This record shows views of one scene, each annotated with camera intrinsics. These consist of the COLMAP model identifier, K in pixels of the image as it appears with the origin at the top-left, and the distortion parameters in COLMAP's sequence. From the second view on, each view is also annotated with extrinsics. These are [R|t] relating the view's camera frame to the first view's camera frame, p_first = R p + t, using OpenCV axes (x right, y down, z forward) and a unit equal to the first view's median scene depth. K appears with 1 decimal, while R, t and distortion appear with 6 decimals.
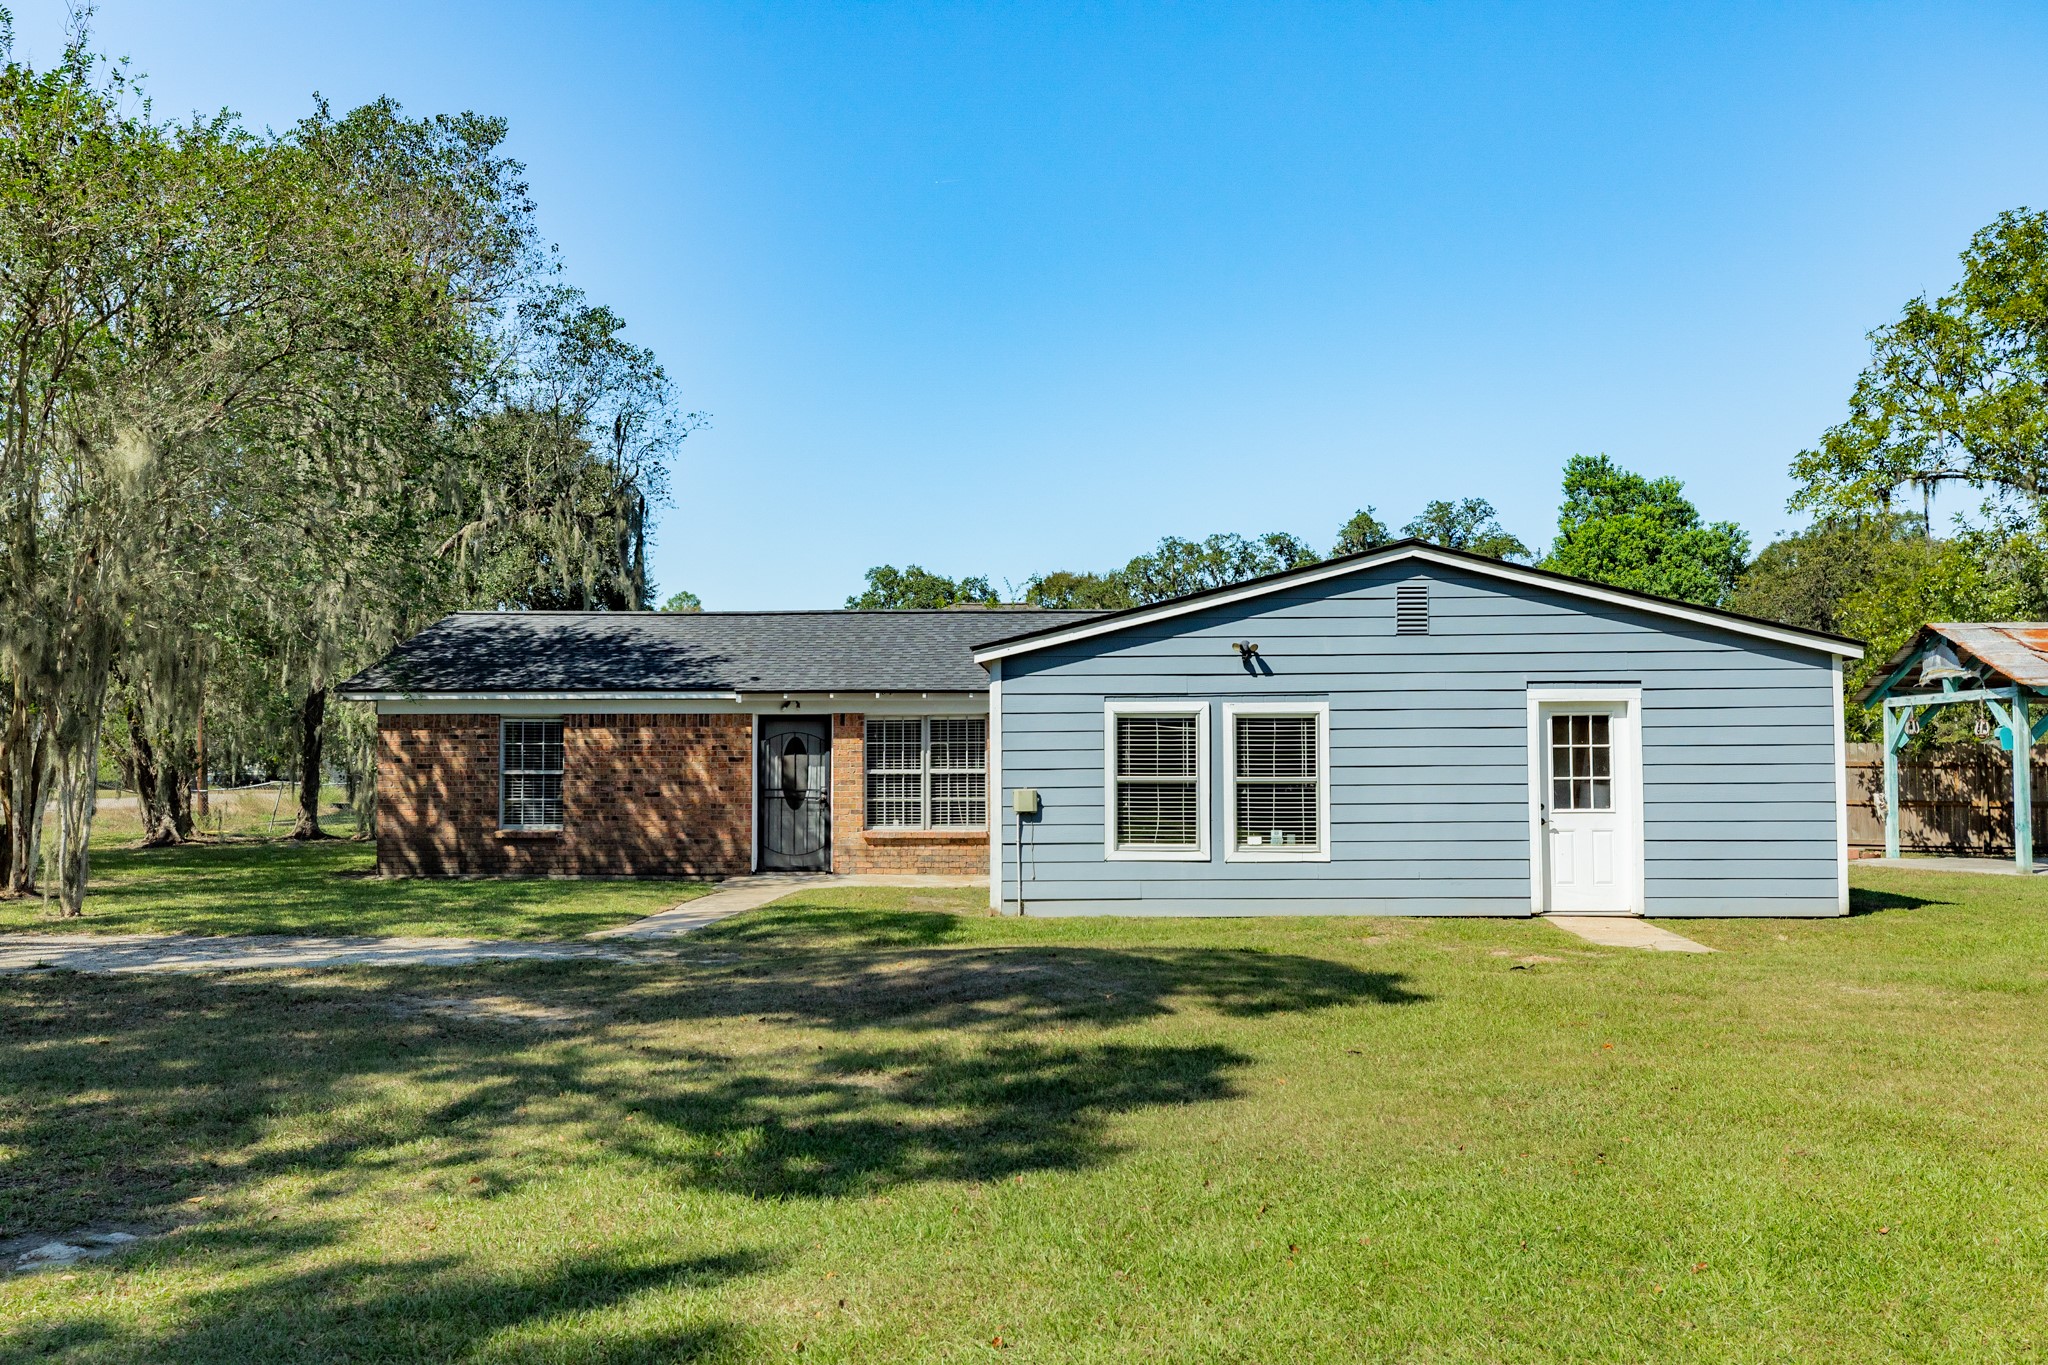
lens RADIAL K [[1706.4, 0, 1024.0], [0, 1706.4, 682.5], [0, 0, 1]] dist [0.004593, 0.004523]
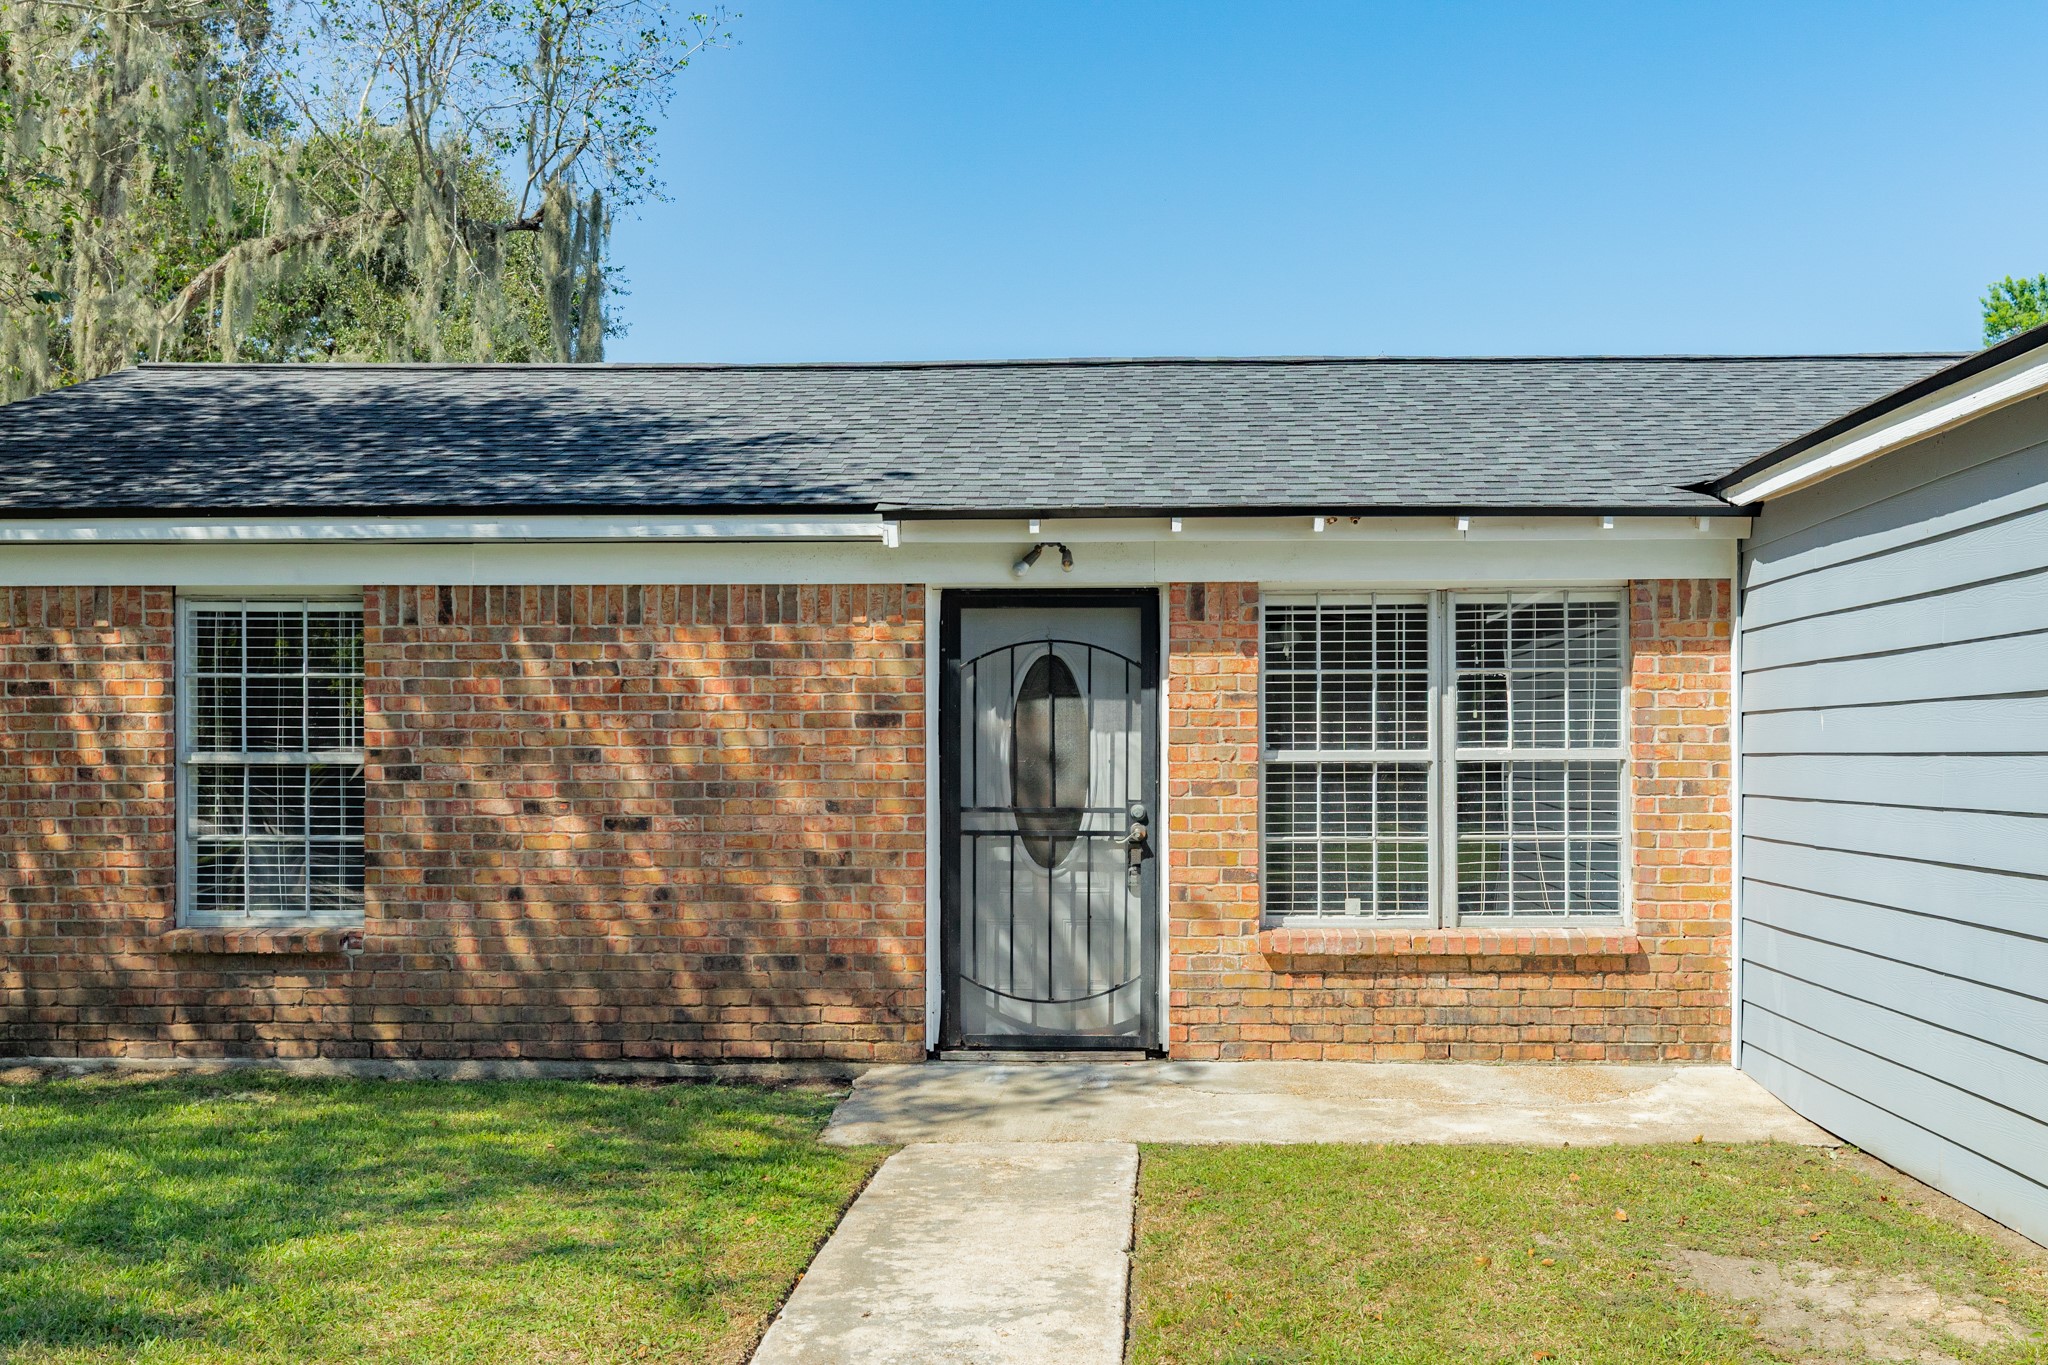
lens RADIAL K [[2095.0, 0, 1026.0], [0, 2095.0, 741.5], [0, 0, 1]] dist [-0.006754, -0.000977]
pose [[0.999993, -0.000210, 0.003818, -0.141220], [0.000017, 0.998724, 0.050507, 0.028690], [-0.003824, -0.050507, 0.998716, 0.589266]]
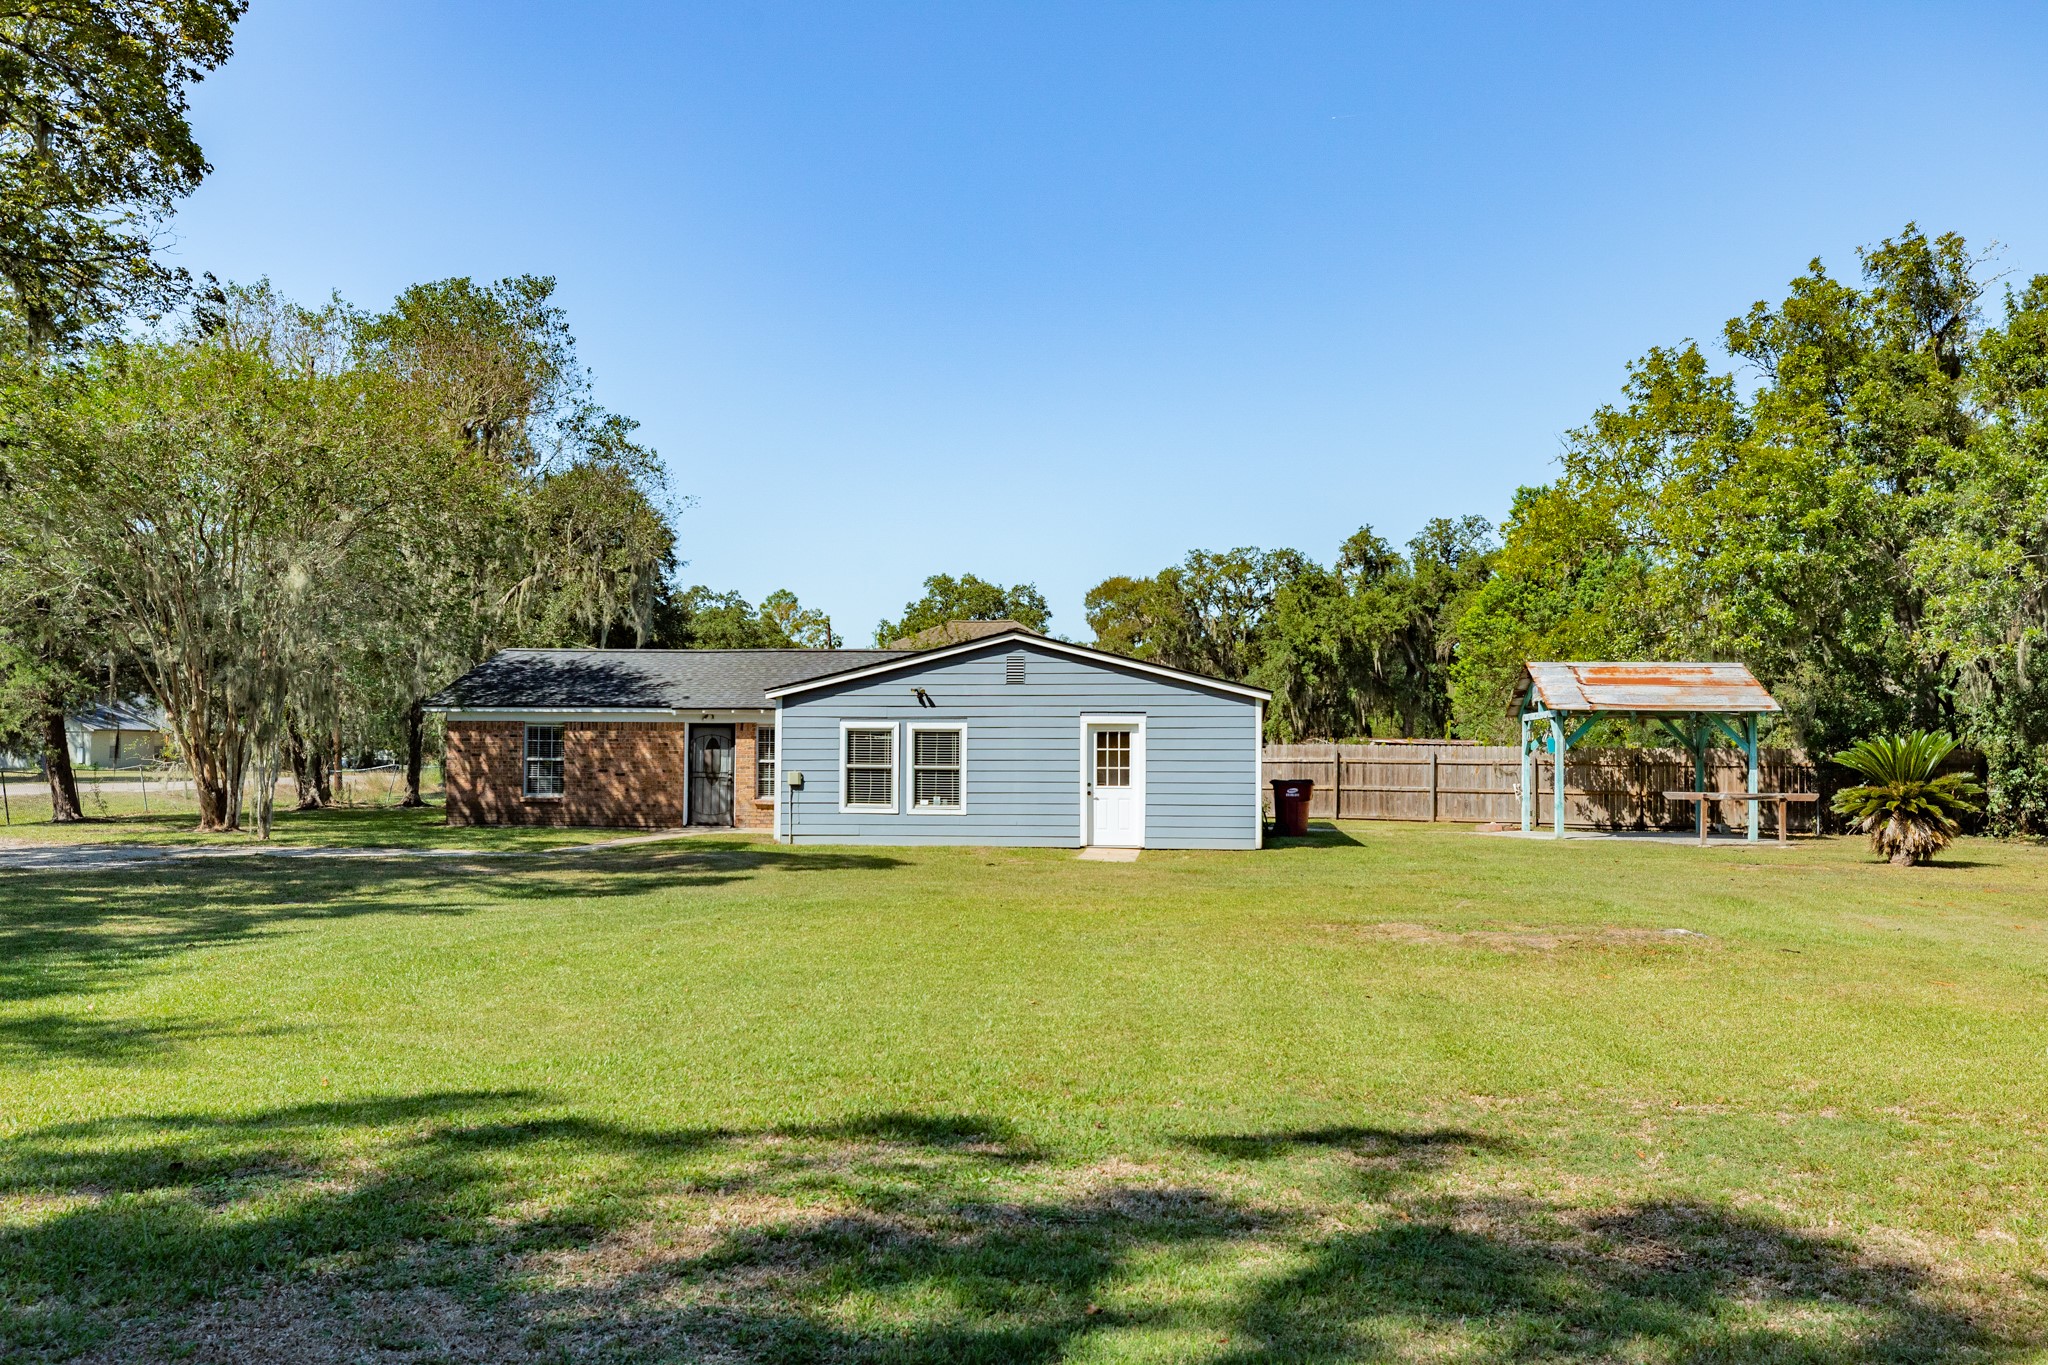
lens RADIAL K [[1764.6, 0, 1027.3], [0, 1764.6, 702.9], [0, 0, 1]] dist [0.005570, 0.005444]
pose [[0.997007, 0.007062, -0.076989, 0.269495], [-0.005688, 0.999821, 0.018053, -0.029411], [0.077103, -0.017562, 0.996868, -0.553810]]
